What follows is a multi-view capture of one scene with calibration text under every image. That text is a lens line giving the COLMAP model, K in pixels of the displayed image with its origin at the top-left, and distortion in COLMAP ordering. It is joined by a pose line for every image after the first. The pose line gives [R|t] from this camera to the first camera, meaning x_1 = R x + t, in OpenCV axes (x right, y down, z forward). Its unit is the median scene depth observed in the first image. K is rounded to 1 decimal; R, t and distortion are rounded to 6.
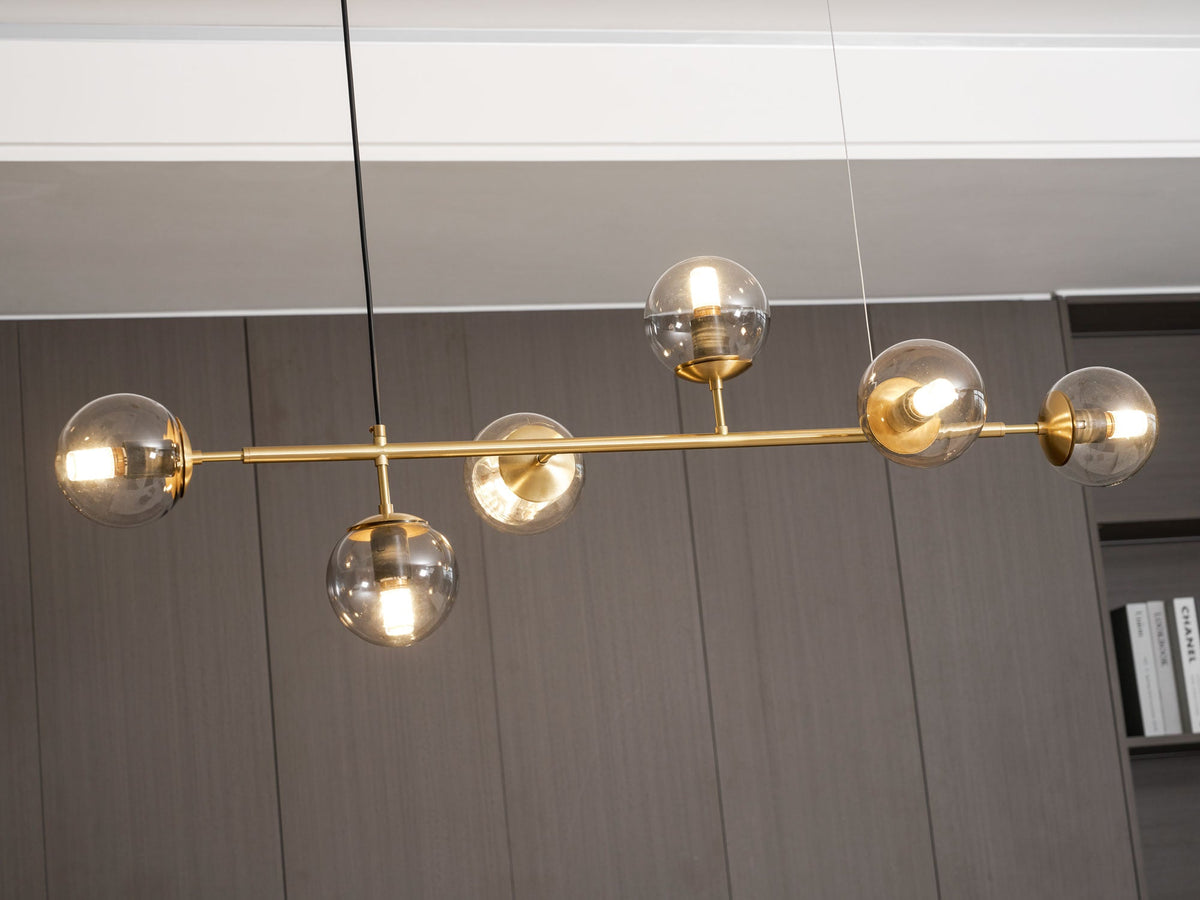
lens RADIAL K [[2650.9, 0, 600.0], [0, 2650.9, 450.0], [0, 0, 1]] dist [-0.069812, 0.336361]
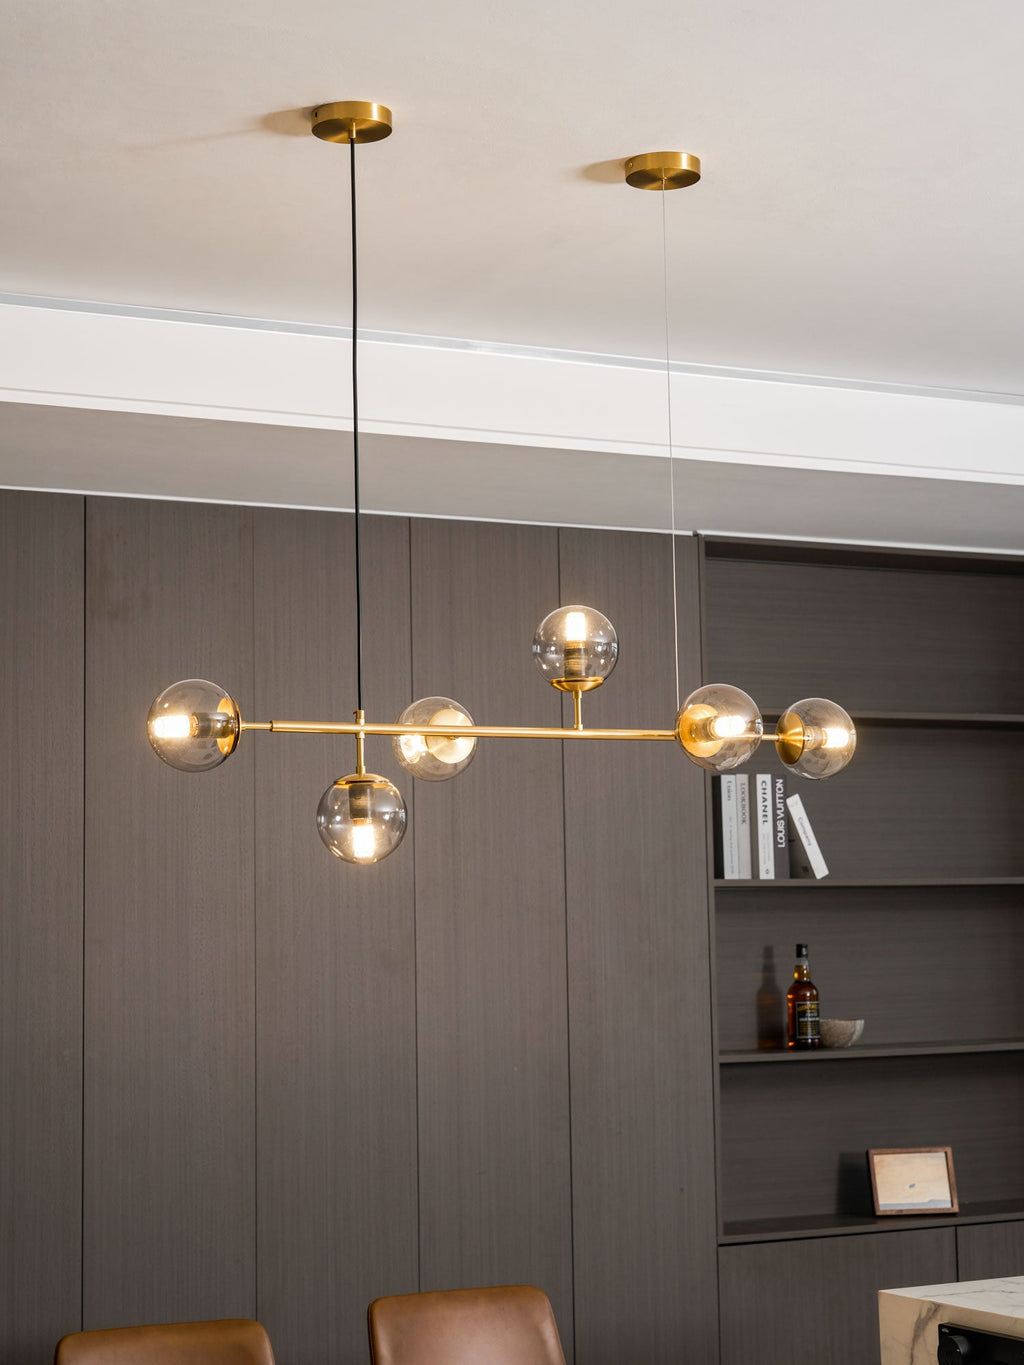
lens RADIAL K [[2468.2, 0, 512.0], [0, 2468.2, 682.5], [0, 0, 1]] dist [0.005441, -0.255597]
pose [[0.978519, 0.097531, 0.181627, -0.237756], [-0.113651, 0.990250, 0.080552, -0.136128], [-0.172000, -0.099464, 0.980063, -0.321222]]
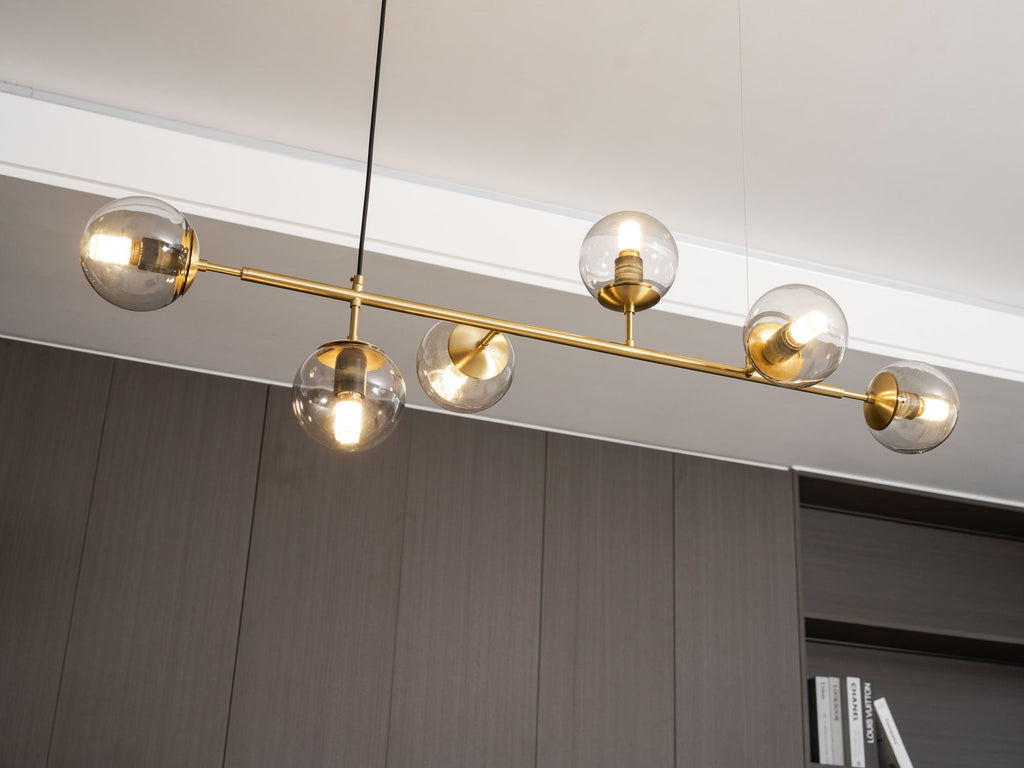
lens RADIAL K [[1410.5, 0, 548.7], [0, 1410.5, 383.7], [0, 0, 1]] dist [-0.011099, -0.041323]
pose [[0.987644, 0.151979, 0.038232, -0.014101], [-0.141332, 0.969198, -0.201695, 0.149059], [-0.067708, 0.193799, 0.978702, 0.355098]]
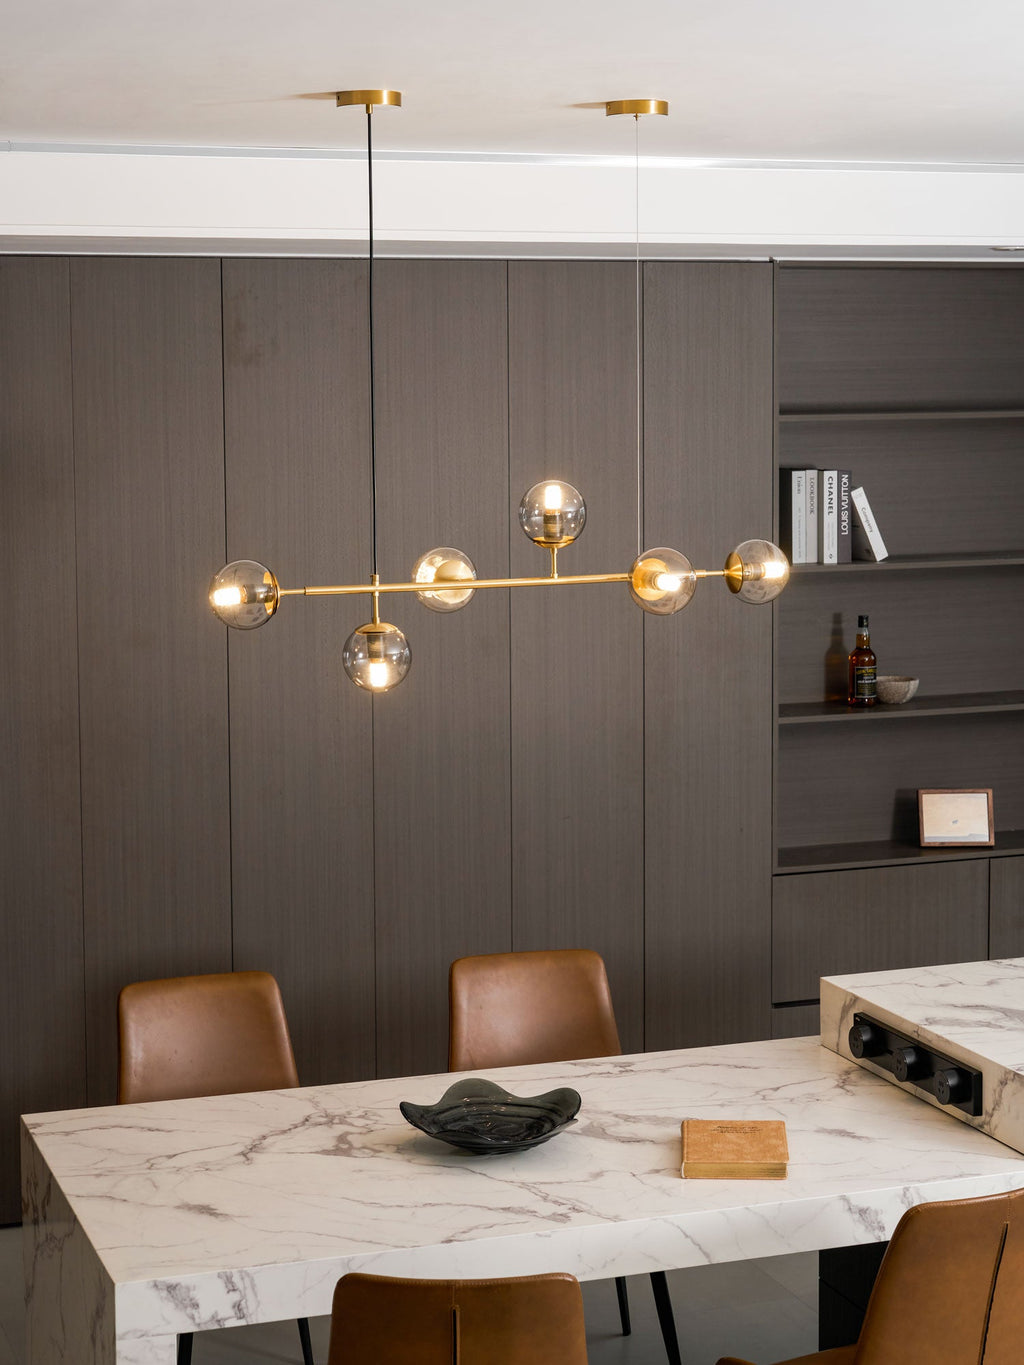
lens RADIAL K [[2573.5, 0, 512.5], [0, 2573.5, 652.0], [0, 0, 1]] dist [-0.011201, -0.062941]
pose [[0.993194, 0.079887, 0.084755, -0.131353], [-0.102269, 0.946397, 0.306390, -0.504137], [-0.055736, -0.312972, 0.948125, -0.723892]]
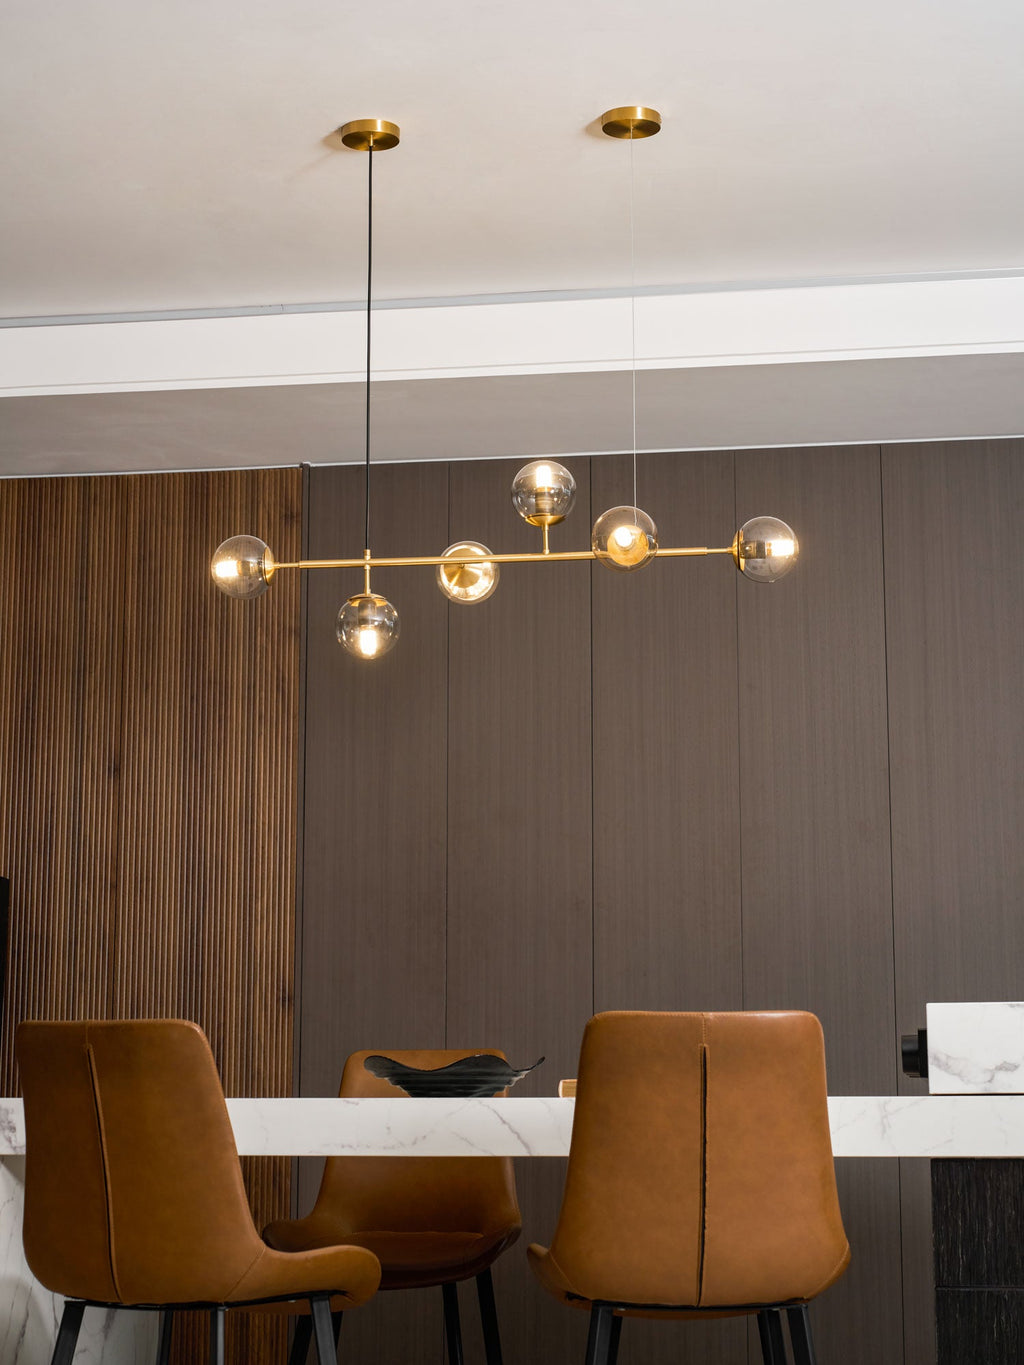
lens RADIAL K [[2746.4, 0, 511.5], [0, 2746.4, 653.2], [0, 0, 1]] dist [-0.023122, -0.038189]
pose [[0.903819, 0.022483, -0.427323, 0.870845], [0.002400, 0.998337, 0.057603, -0.048488], [0.427908, -0.053088, 0.902262, -0.807490]]
